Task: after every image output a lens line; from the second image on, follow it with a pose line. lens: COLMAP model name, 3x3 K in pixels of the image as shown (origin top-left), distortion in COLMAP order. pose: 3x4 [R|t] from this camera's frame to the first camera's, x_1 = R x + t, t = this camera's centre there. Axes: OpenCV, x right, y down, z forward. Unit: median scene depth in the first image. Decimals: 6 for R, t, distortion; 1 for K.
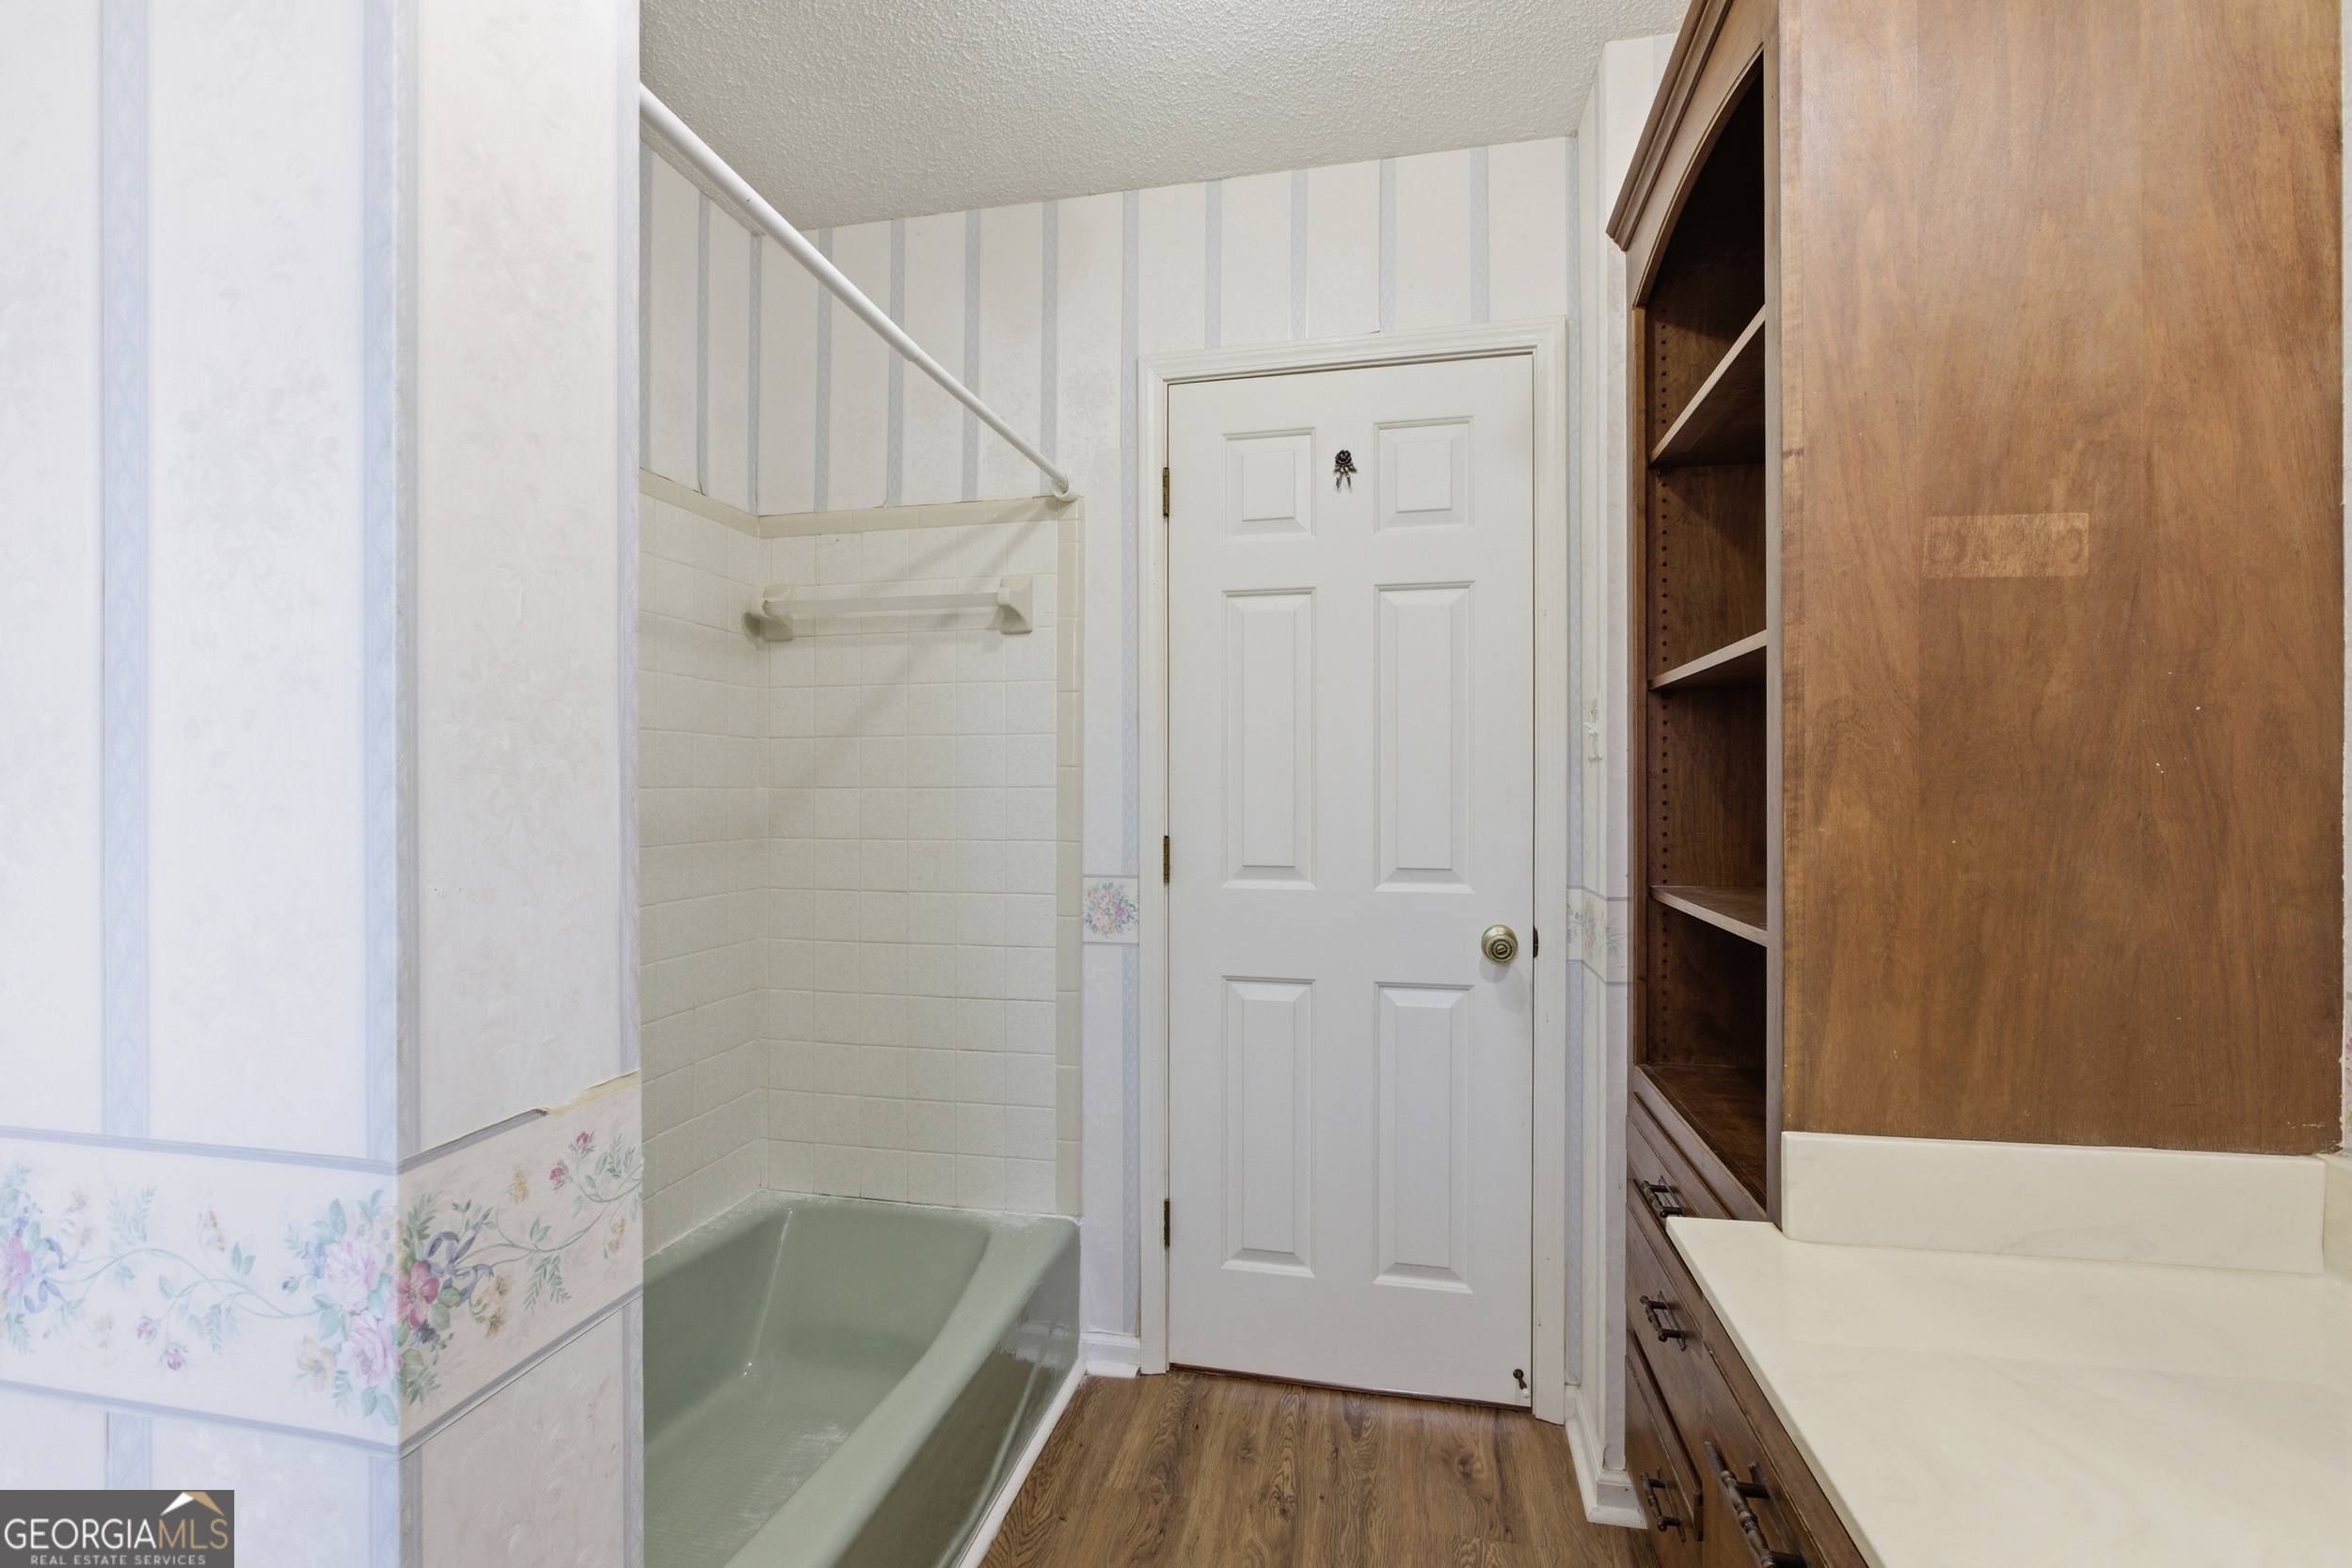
lens RADIAL K [[1058.1, 0, 1166.9], [0, 1058.1, 788.7], [0, 0, 1]] dist [-0.003508, -0.000163]
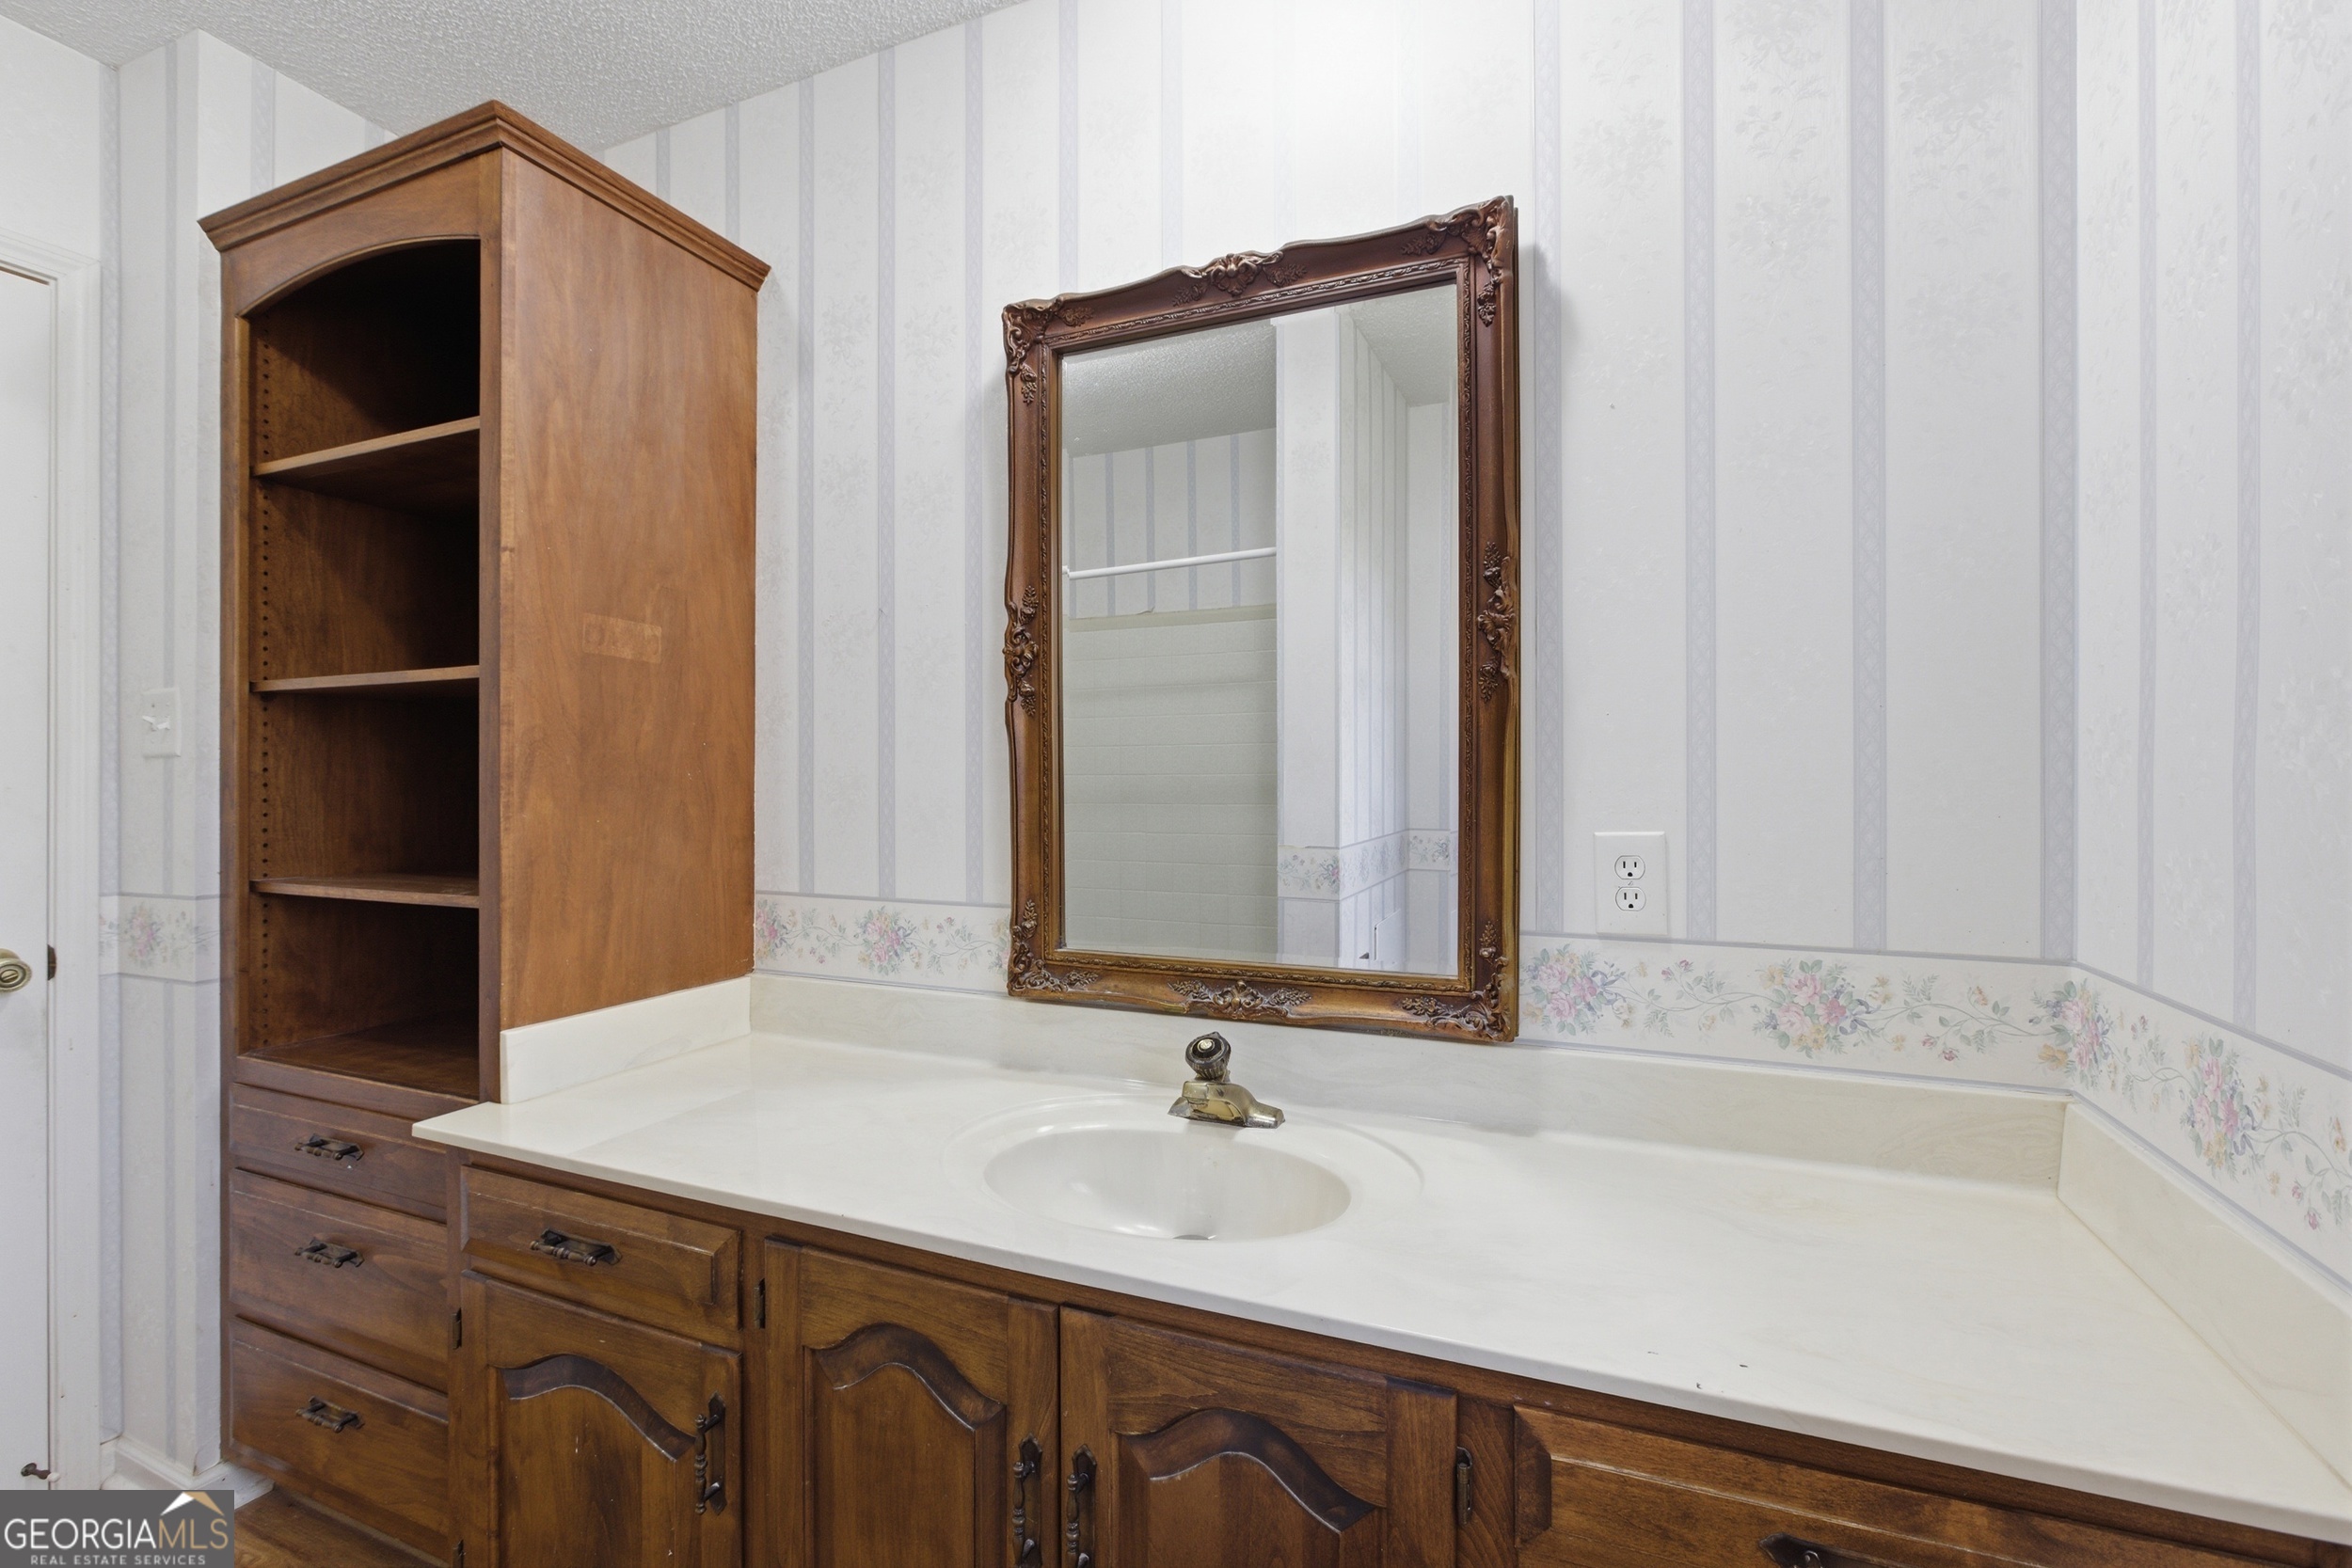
lens RADIAL K [[1058.1, 0, 1166.9], [0, 1058.1, 788.7], [0, 0, 1]] dist [-0.003508, -0.000163]
pose [[0.206570, 0.003552, 0.978425, -0.615009], [-0.002936, 0.999991, -0.003011, 0.003878], [-0.978427, -0.002251, 0.206579, -0.156127]]
